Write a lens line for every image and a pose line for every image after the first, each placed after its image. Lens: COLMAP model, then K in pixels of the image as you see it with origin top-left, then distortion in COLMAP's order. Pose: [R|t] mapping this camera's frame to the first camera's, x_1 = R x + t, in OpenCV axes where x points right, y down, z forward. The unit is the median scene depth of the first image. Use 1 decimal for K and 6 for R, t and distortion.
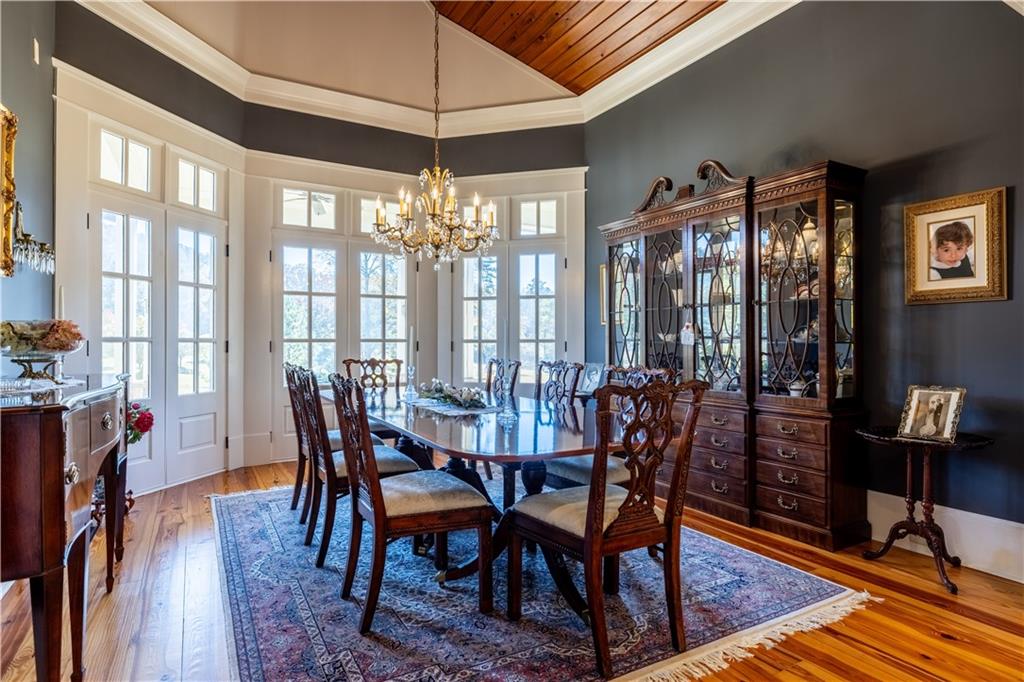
lens RADIAL K [[558.2, 0, 512.1], [0, 558.2, 339.5], [0, 0, 1]] dist [-0.000180, 0.000397]
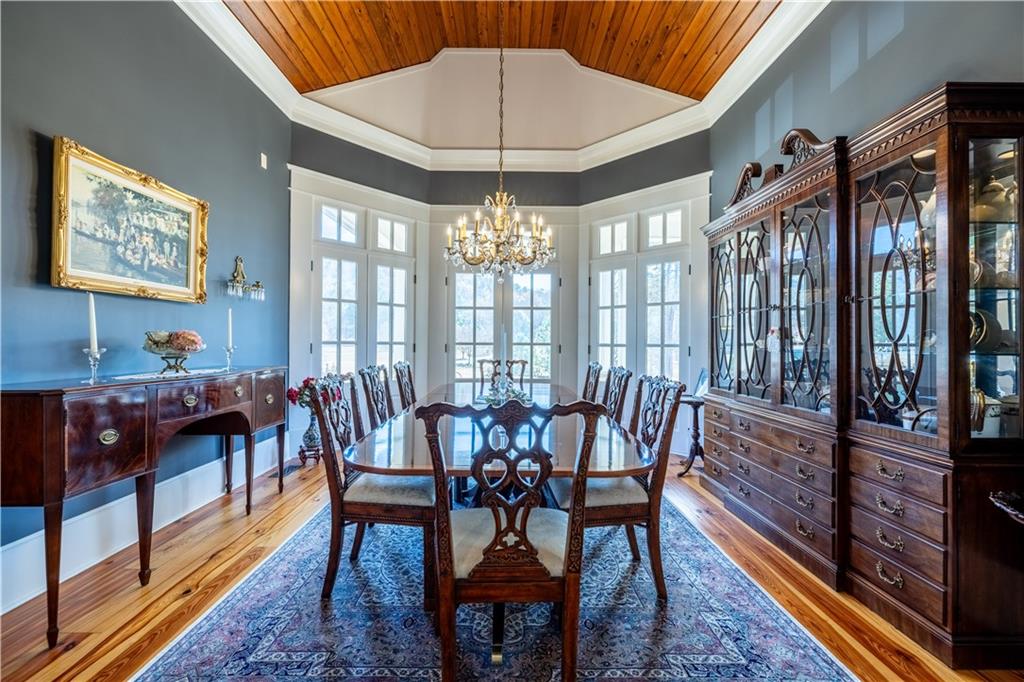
lens RADIAL K [[428.8, 0, 510.8], [0, 428.8, 340.6], [0, 0, 1]] dist [0.000380, 0.000337]
pose [[0.871222, 0.003218, -0.490879, 0.259463], [-0.005108, 0.999984, -0.002511, -0.004949], [0.490863, 0.004695, 0.871224, 0.209015]]
